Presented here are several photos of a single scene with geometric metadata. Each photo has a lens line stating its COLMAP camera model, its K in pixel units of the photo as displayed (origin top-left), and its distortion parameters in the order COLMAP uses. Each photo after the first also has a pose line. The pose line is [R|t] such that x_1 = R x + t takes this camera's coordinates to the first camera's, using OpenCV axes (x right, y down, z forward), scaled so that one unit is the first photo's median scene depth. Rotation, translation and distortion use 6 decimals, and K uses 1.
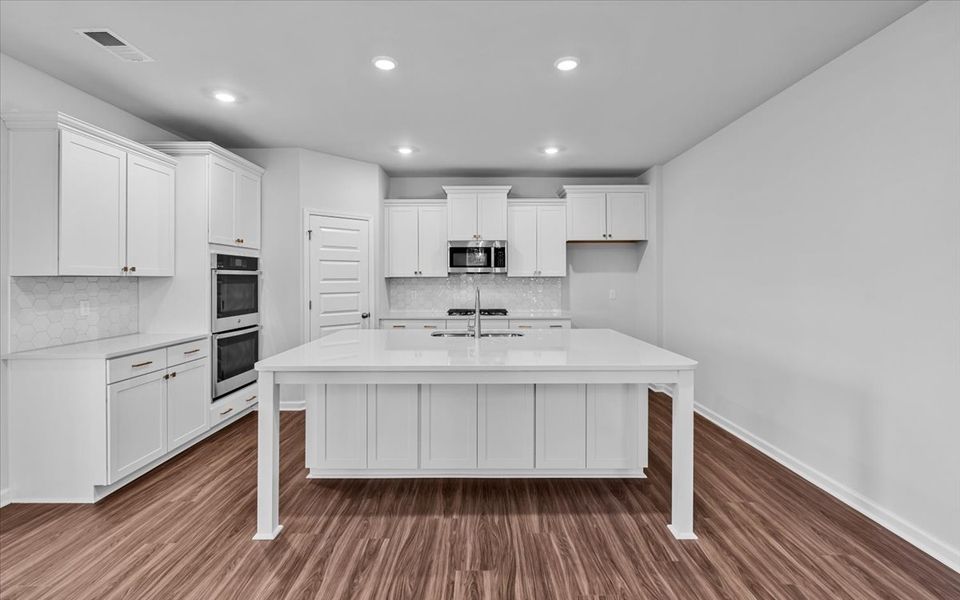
lens RADIAL K [[425.7, 0, 477.6], [0, 425.7, 277.7], [0, 0, 1]] dist [-0.004108, -0.000313]
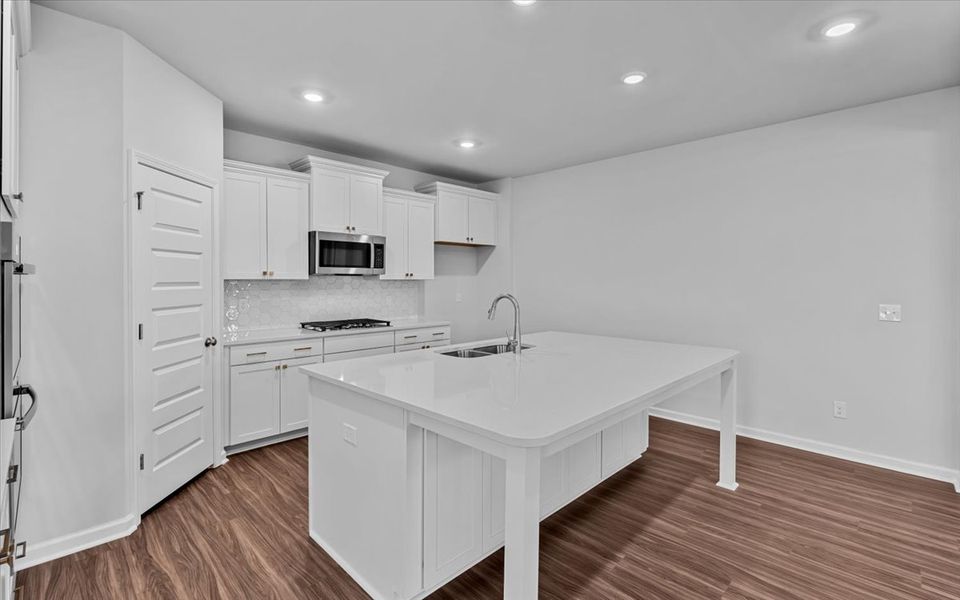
lens RADIAL K [[438.4, 0, 483.0], [0, 438.4, 277.2], [0, 0, 1]] dist [-0.000400, -0.000474]
pose [[0.699328, 0.008186, 0.714754, -0.483730], [-0.004278, 0.999964, -0.007267, -0.002060], [-0.714788, 0.002025, 0.699338, 0.306041]]
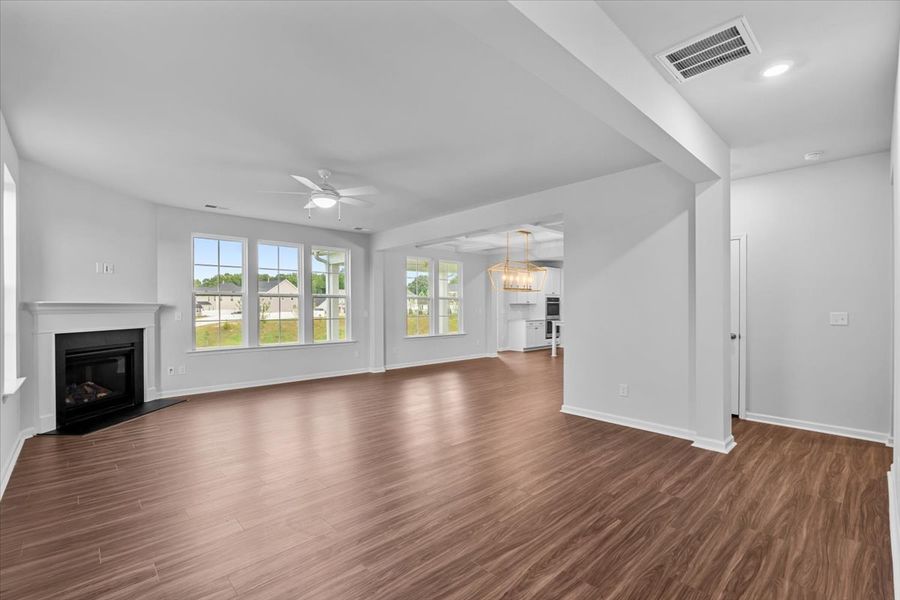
lens RADIAL K [[407.4, 0, 451.0], [0, 407.4, 306.9], [0, 0, 1]] dist [-0.004536, 0.000739]
pose [[0.691811, 0.003088, -0.722072, 1.042016], [-0.000579, 0.999993, 0.003722, 0.008305], [0.722079, -0.002157, 0.691808, -1.562013]]
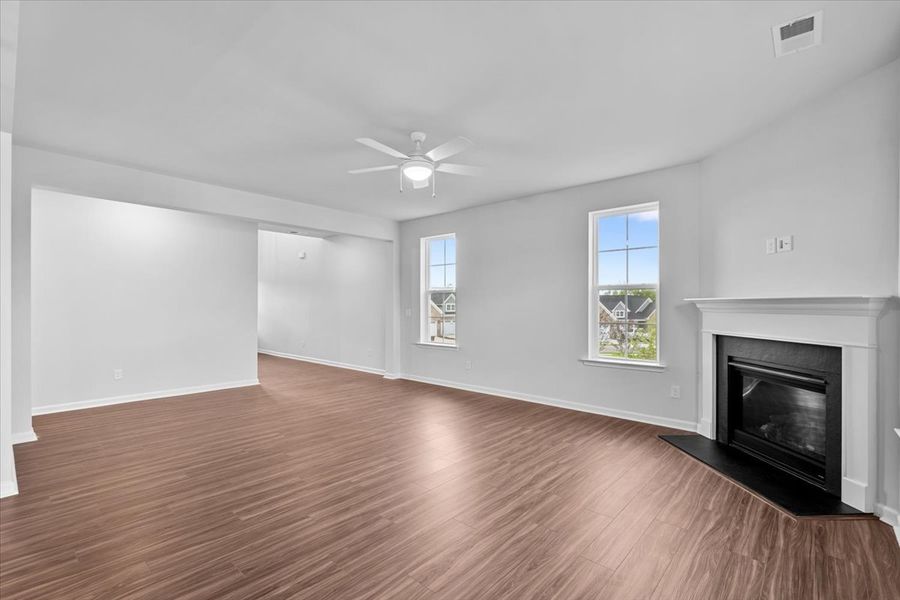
lens RADIAL K [[407.4, 0, 444.7], [0, 407.4, 302.6], [0, 0, 1]] dist [-0.004536, 0.000739]
pose [[-0.747220, 0.005062, 0.664558, -0.443205], [-0.002158, 0.999947, -0.010043, 0.019159], [-0.664573, -0.008938, -0.747169, -0.546864]]
